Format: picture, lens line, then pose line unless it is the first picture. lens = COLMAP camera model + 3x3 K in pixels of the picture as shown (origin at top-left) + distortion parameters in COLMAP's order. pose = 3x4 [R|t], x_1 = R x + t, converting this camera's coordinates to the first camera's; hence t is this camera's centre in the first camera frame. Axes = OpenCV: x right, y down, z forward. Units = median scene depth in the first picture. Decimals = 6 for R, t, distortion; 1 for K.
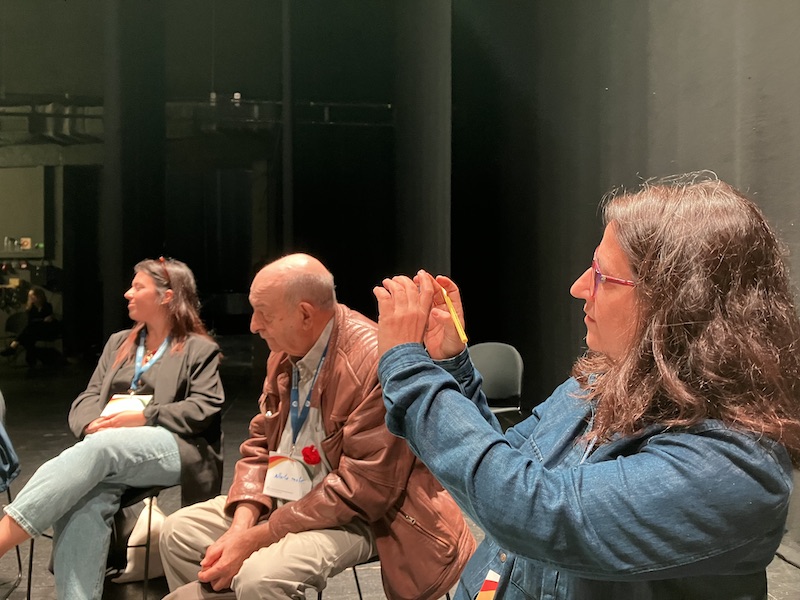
lens RADIAL K [[646.6, 0, 393.2], [0, 646.6, 299.3], [0, 0, 1]] dist [0.010326, -0.006392]
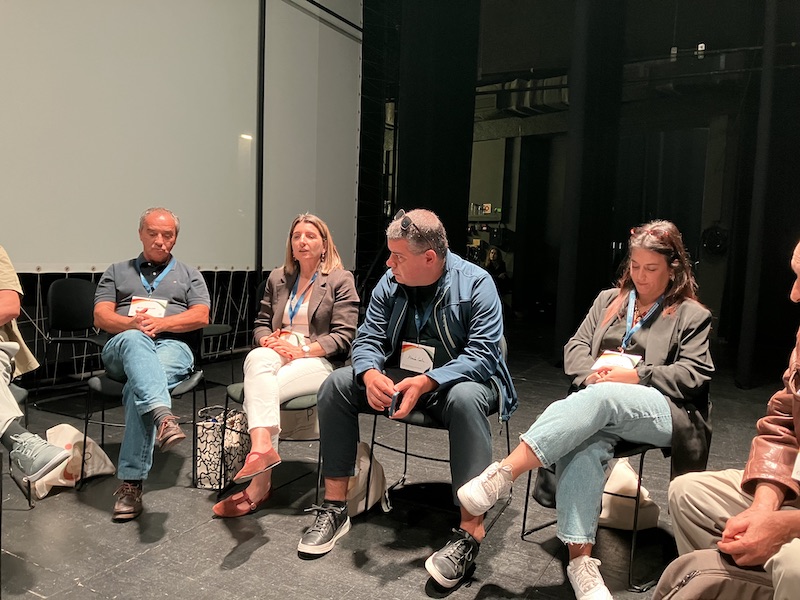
lens RADIAL K [[642.7, 0, 400.0], [0, 642.7, 300.0], [0, 0, 1]] dist [0.005503, -0.008269]
pose [[0.815006, 0.077814, -0.574204, -0.113395], [-0.046261, 0.996517, 0.069384, 0.010424], [0.577603, -0.029985, 0.815767, -0.037977]]
